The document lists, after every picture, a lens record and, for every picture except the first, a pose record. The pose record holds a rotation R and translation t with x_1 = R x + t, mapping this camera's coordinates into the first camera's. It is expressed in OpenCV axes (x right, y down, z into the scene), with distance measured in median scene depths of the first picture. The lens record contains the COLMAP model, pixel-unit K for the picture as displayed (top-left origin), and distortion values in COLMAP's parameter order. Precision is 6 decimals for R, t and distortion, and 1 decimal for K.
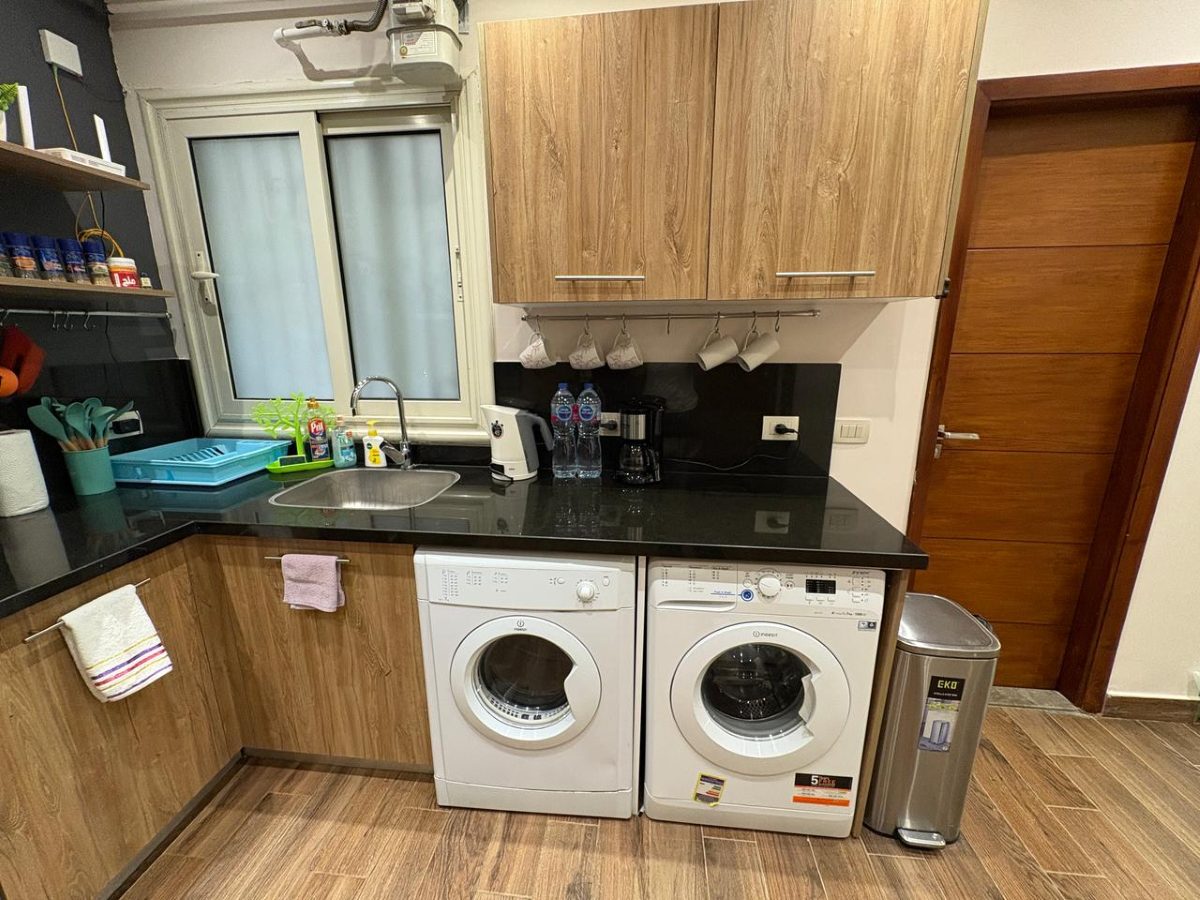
lens RADIAL K [[481.5, 0, 602.3], [0, 481.5, 452.3], [0, 0, 1]] dist [-0.000514, -0.000067]
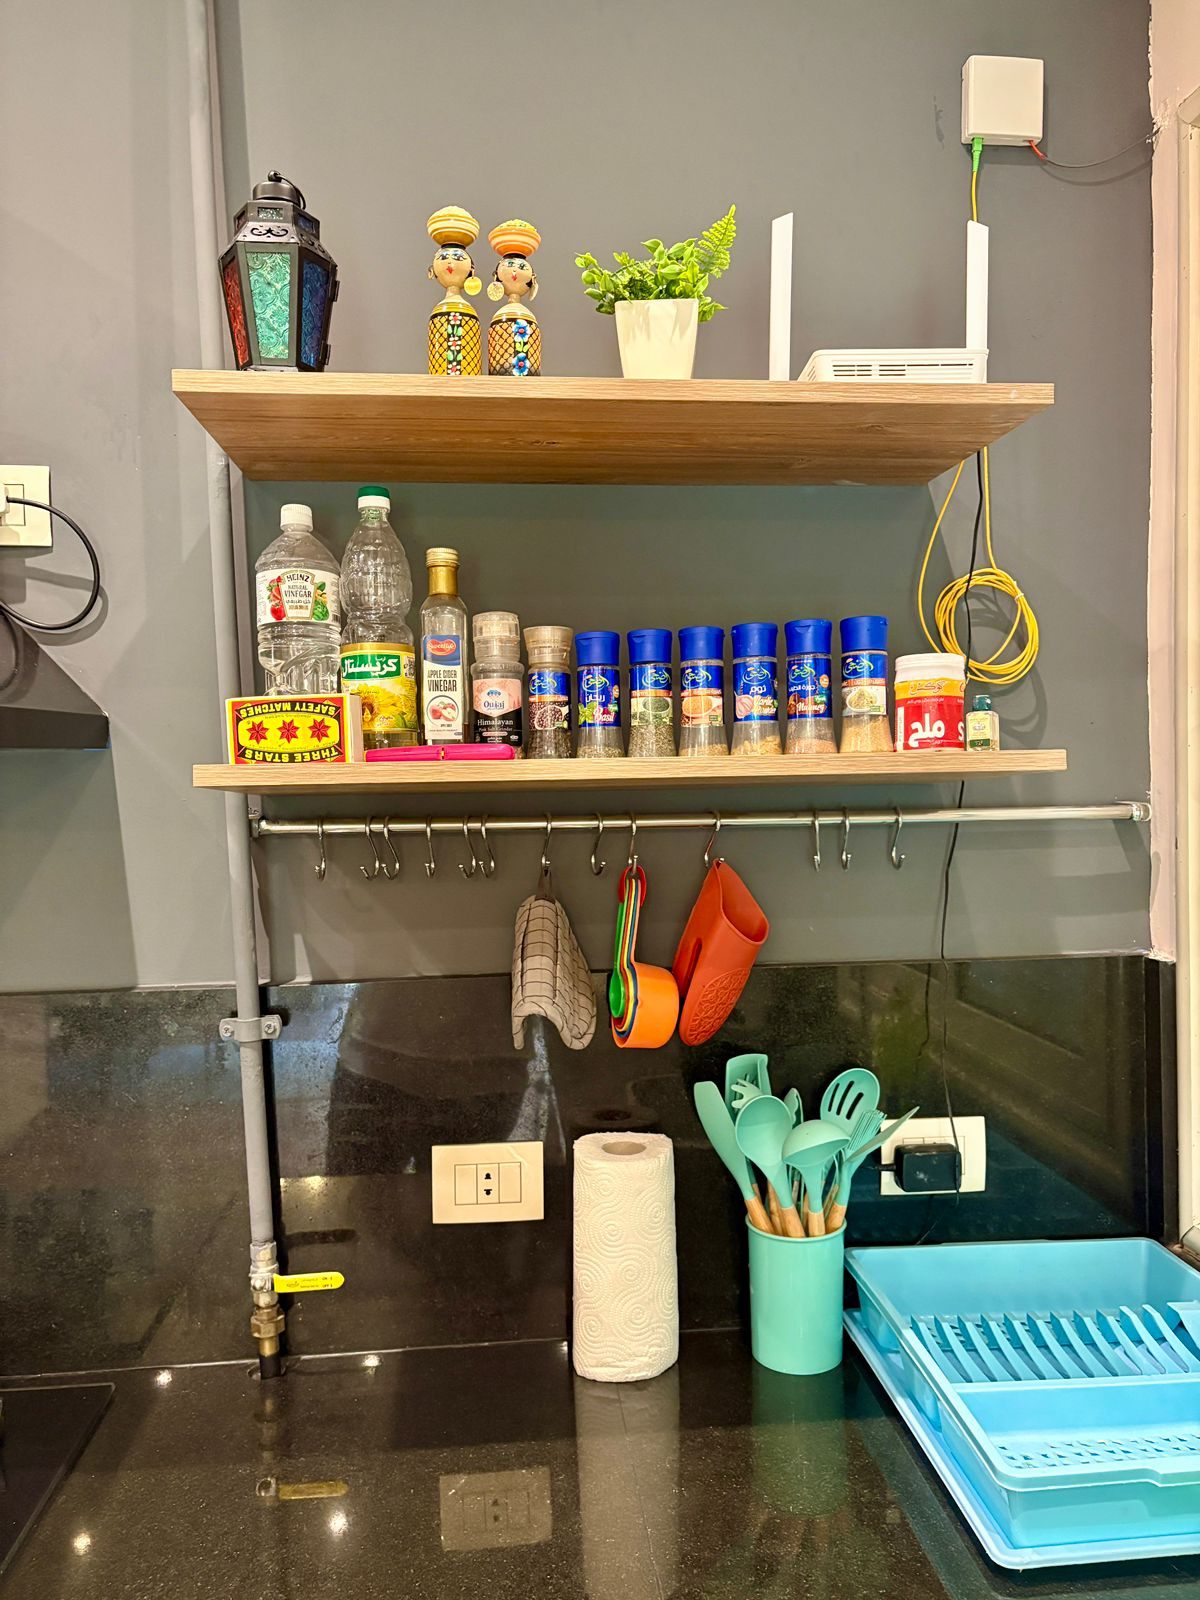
lens RADIAL K [[1197.9, 0, 602.9], [0, 1197.9, 806.1], [0, 0, 1]] dist [0.006431, 0.003316]
pose [[0.192804, 0.026724, -0.980873, -0.318197], [-0.216283, 0.976201, -0.015916, -0.260768], [0.957104, 0.215215, 0.193995, 0.693716]]
